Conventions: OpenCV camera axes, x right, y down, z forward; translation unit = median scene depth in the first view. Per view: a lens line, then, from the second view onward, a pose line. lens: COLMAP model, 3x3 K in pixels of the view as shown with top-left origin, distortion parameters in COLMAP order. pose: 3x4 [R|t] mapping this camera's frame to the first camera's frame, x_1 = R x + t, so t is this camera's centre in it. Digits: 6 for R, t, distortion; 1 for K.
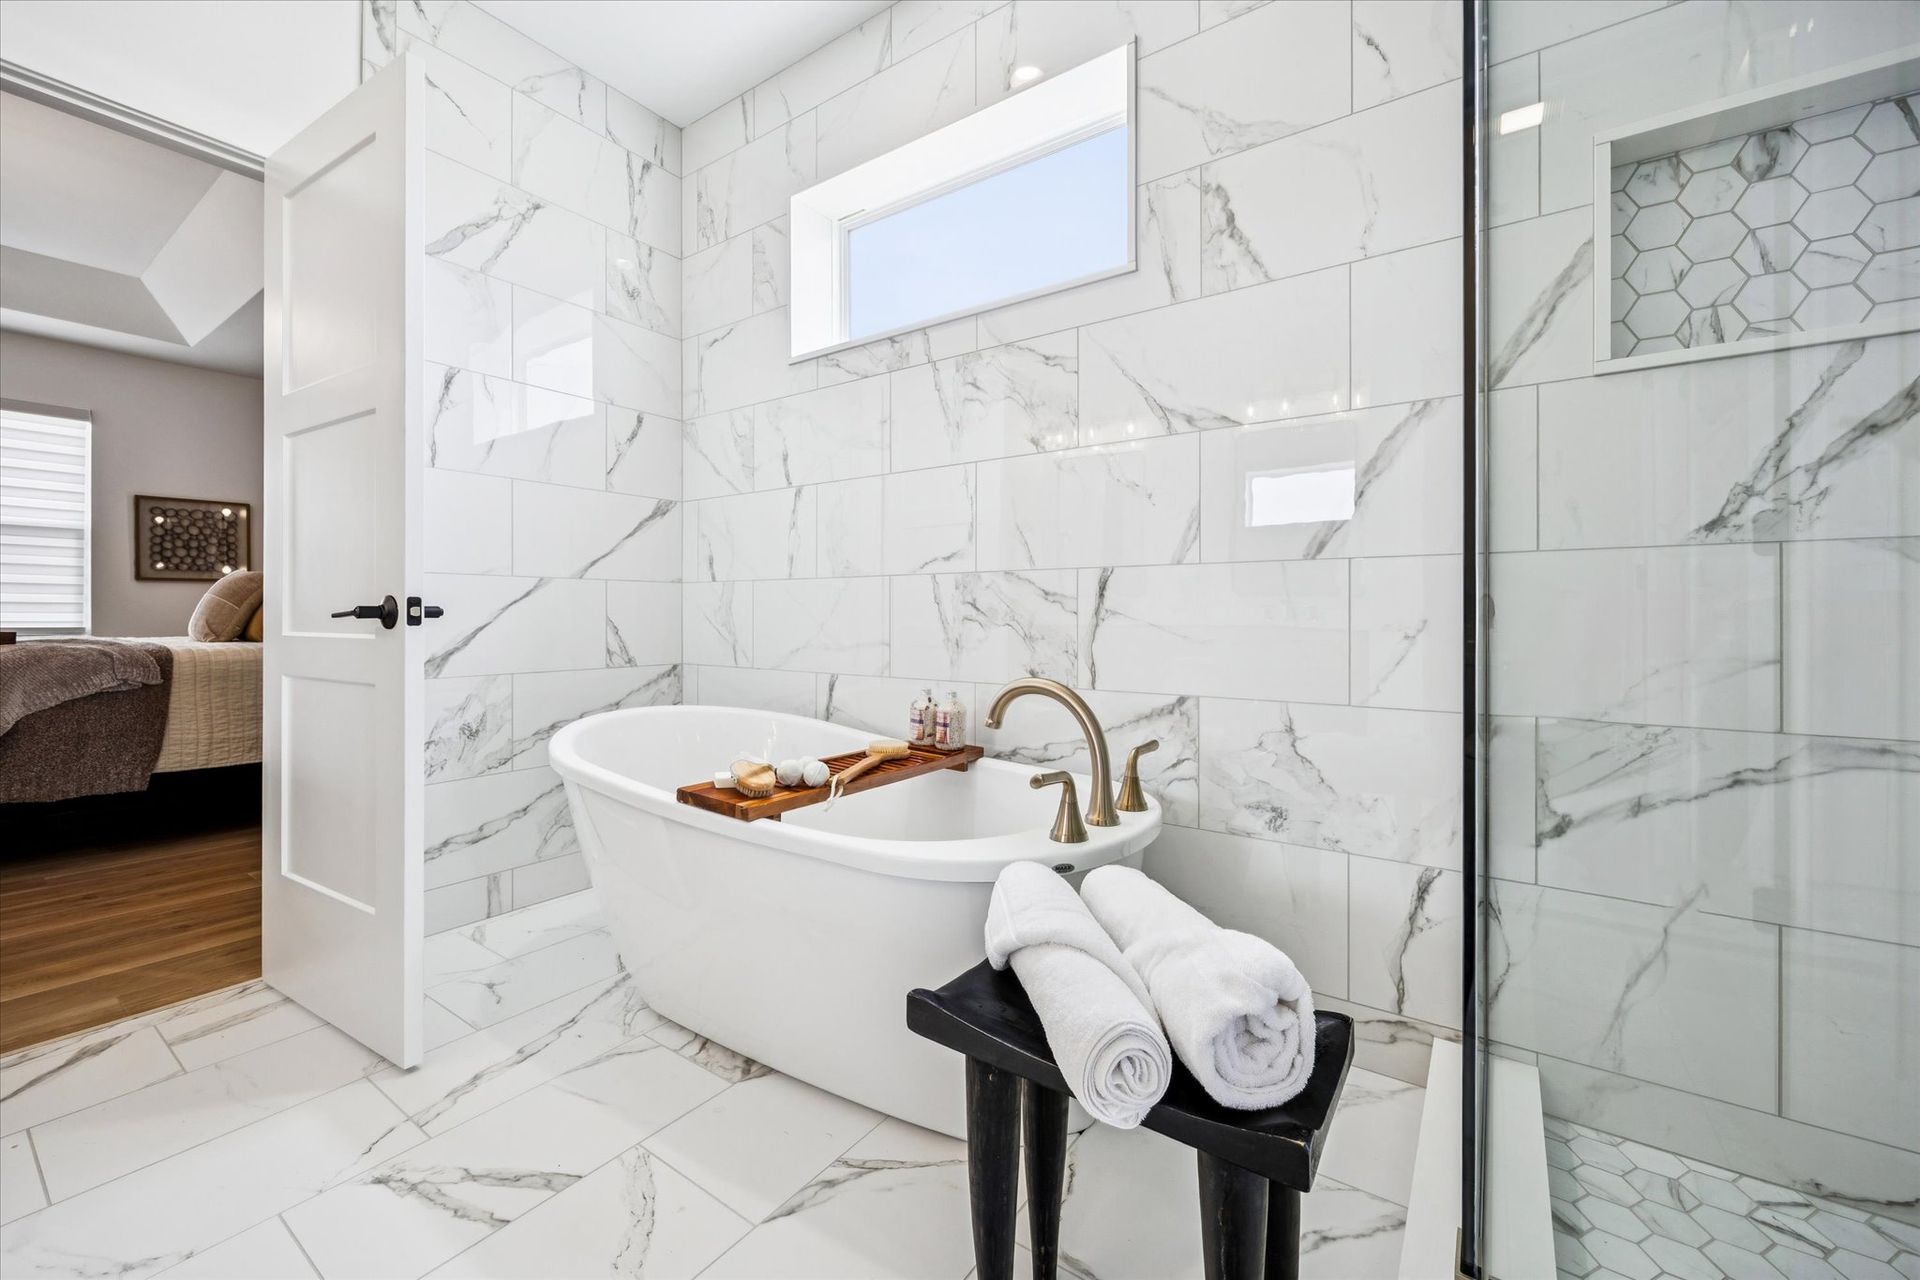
lens RADIAL K [[776.5, 0, 911.0], [0, 776.5, 628.0], [0, 0, 1]] dist [-0.000515, -0.000051]
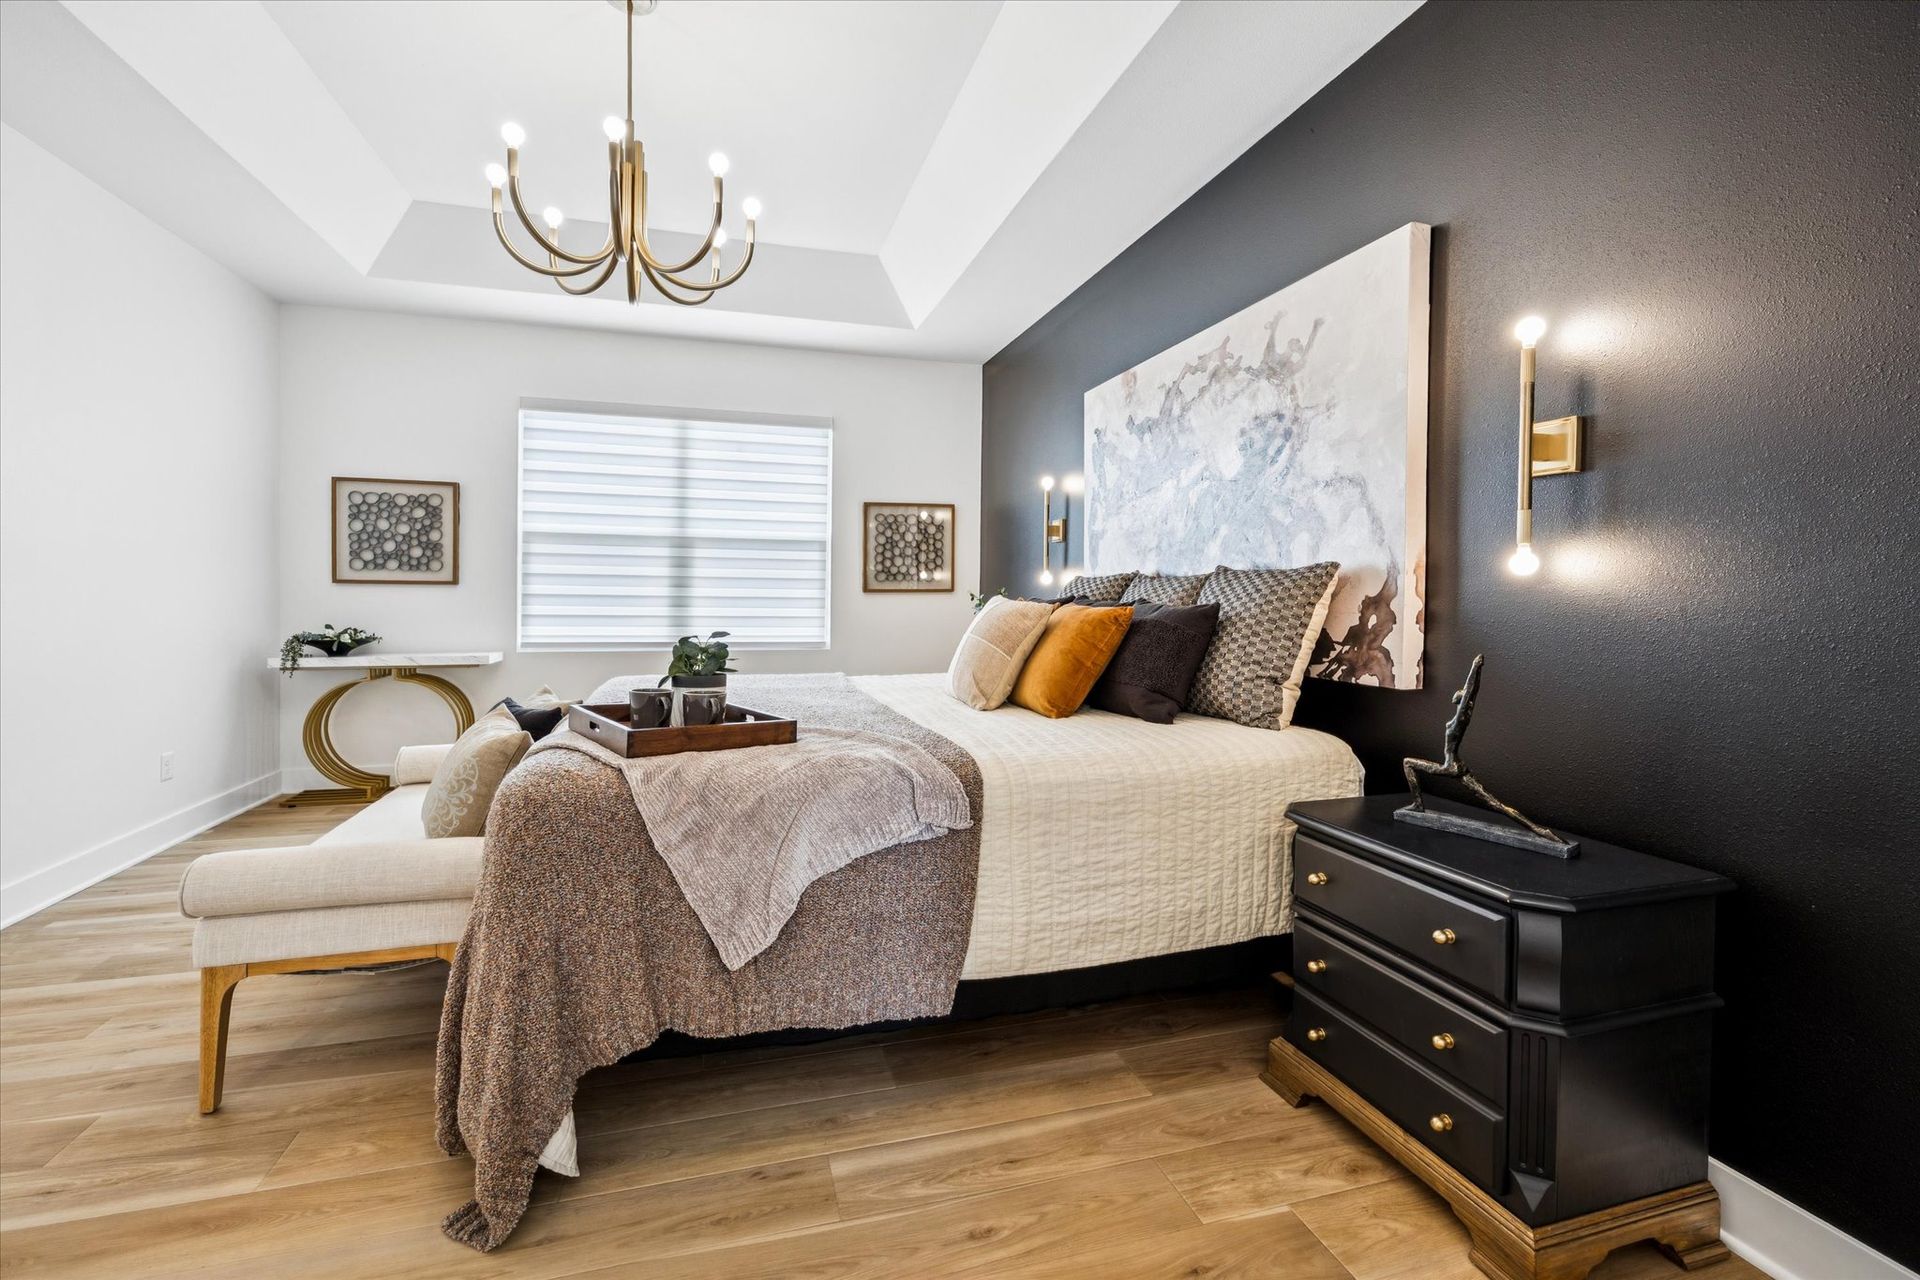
lens RADIAL K [[808.6, 0, 934.6], [0, 808.6, 615.7], [0, 0, 1]] dist [-0.002035, -0.000302]
pose [[0.795092, 0.020822, -0.606131, -0.347992], [-0.016130, 0.999783, 0.013185, -0.049951], [0.606274, -0.000707, 0.795256, 0.282974]]
